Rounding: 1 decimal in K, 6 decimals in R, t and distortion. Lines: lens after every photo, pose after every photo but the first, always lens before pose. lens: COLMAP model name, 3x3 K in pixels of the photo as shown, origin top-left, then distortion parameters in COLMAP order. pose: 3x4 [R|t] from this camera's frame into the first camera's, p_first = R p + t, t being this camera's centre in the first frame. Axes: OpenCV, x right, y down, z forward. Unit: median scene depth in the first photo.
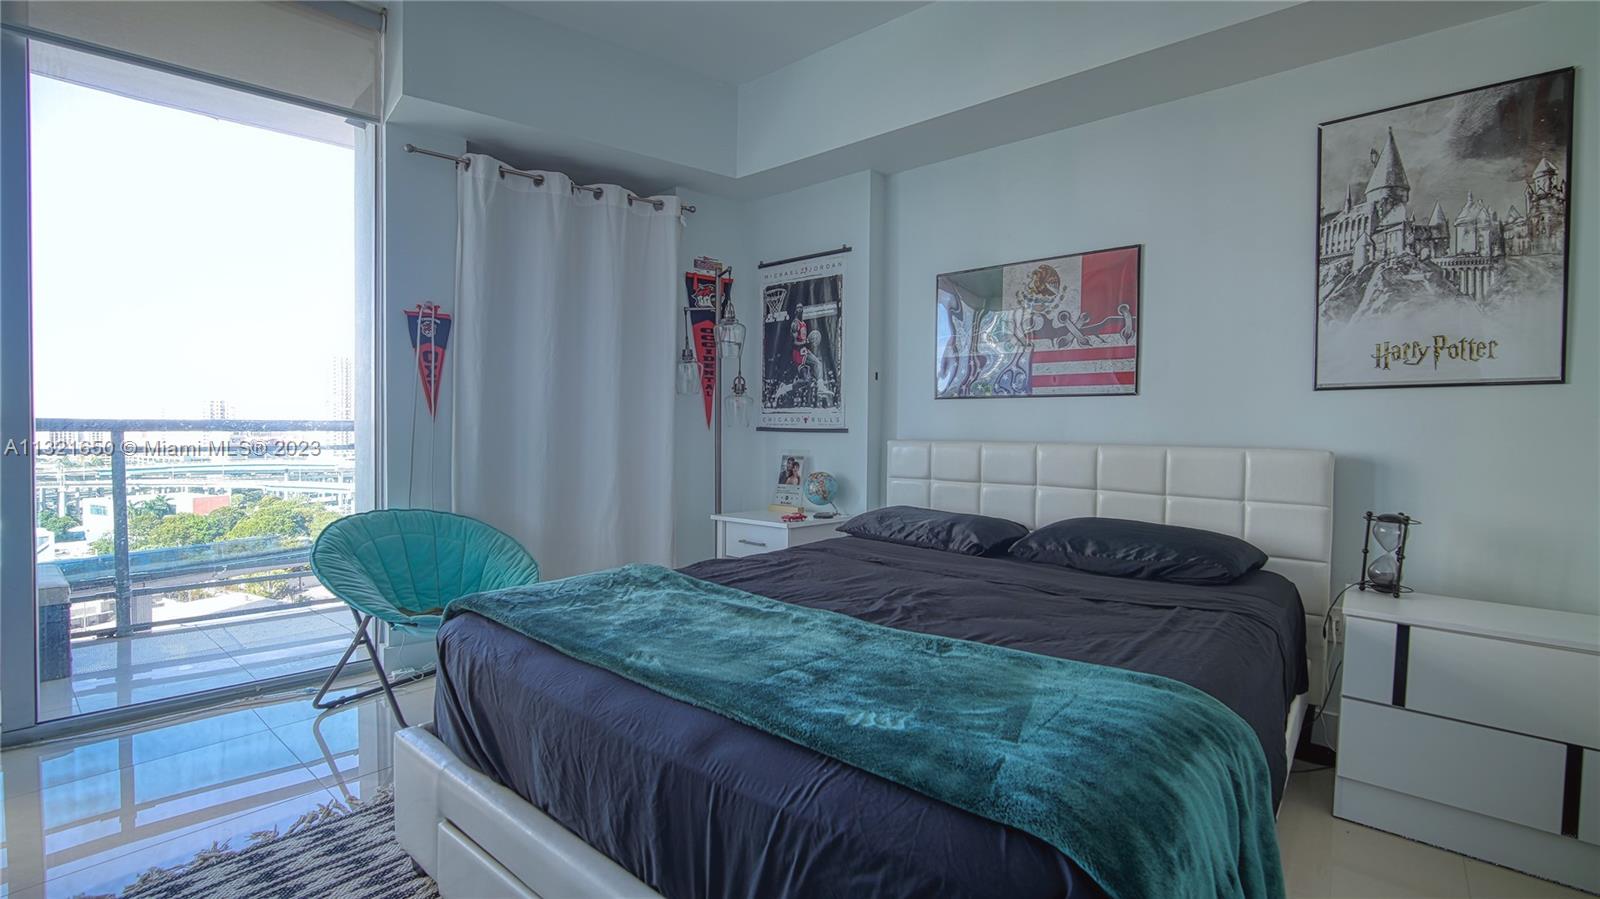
lens RADIAL K [[698.0, 0, 817.5], [0, 698.0, 450.0], [0, 0, 1]] dist [-0.015084, 0.004853]
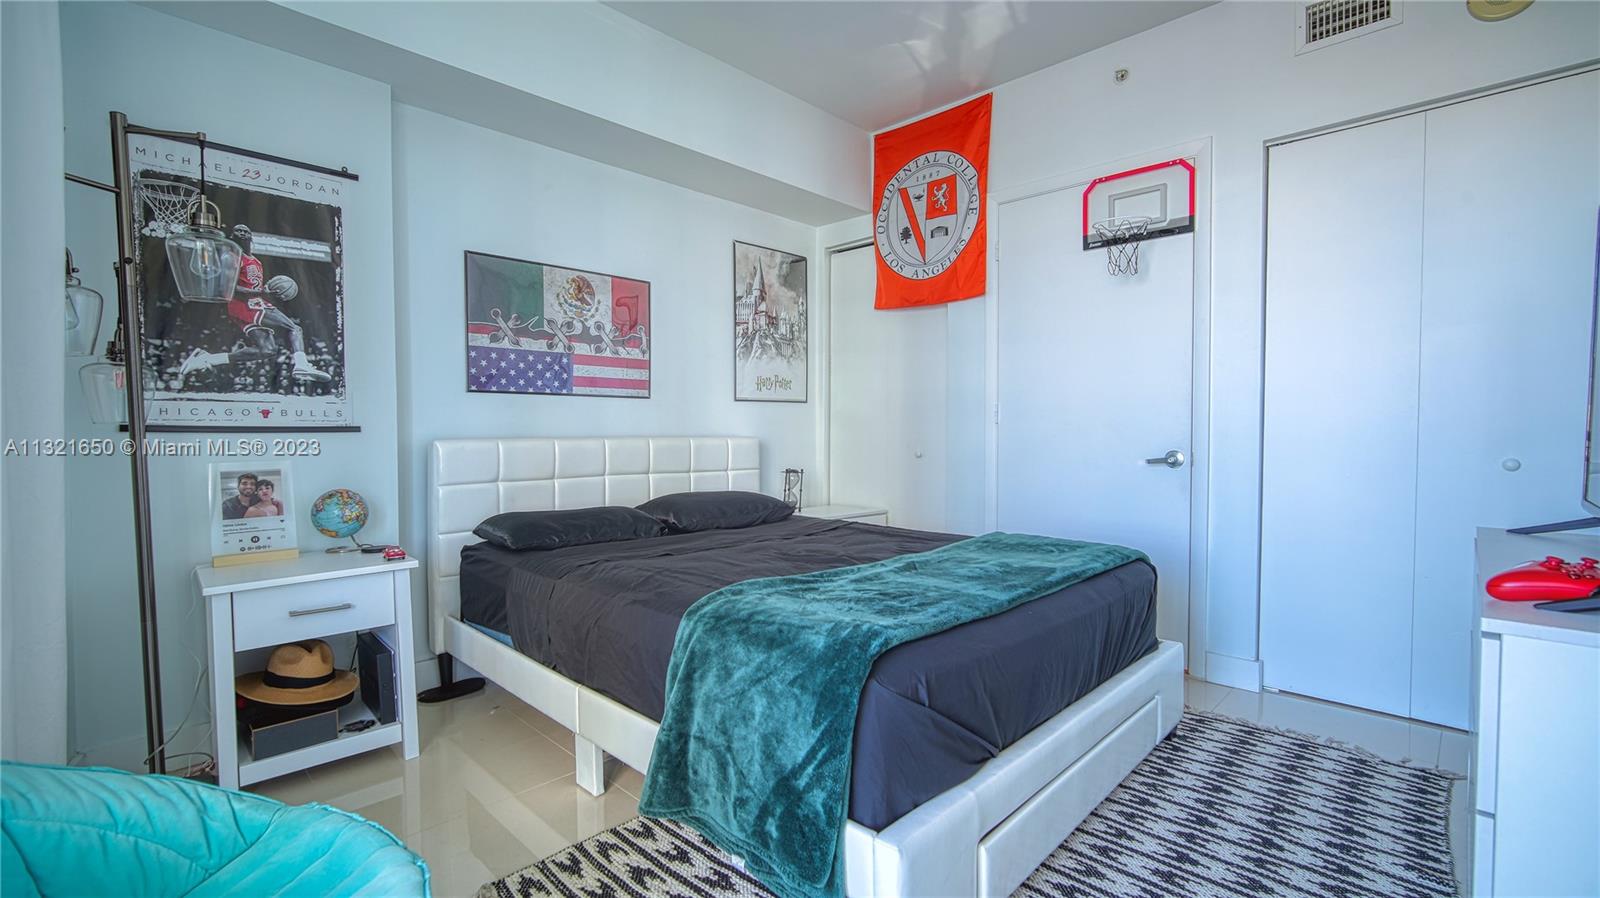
lens RADIAL K [[698.0, 0, 771.4], [0, 698.0, 451.4], [0, 0, 1]] dist [-0.015084, 0.004853]
pose [[0.101118, -0.046754, 0.993775, -0.742383], [0.027280, 0.998650, 0.044208, -0.029139], [-0.994500, 0.022640, 0.102257, 0.590377]]
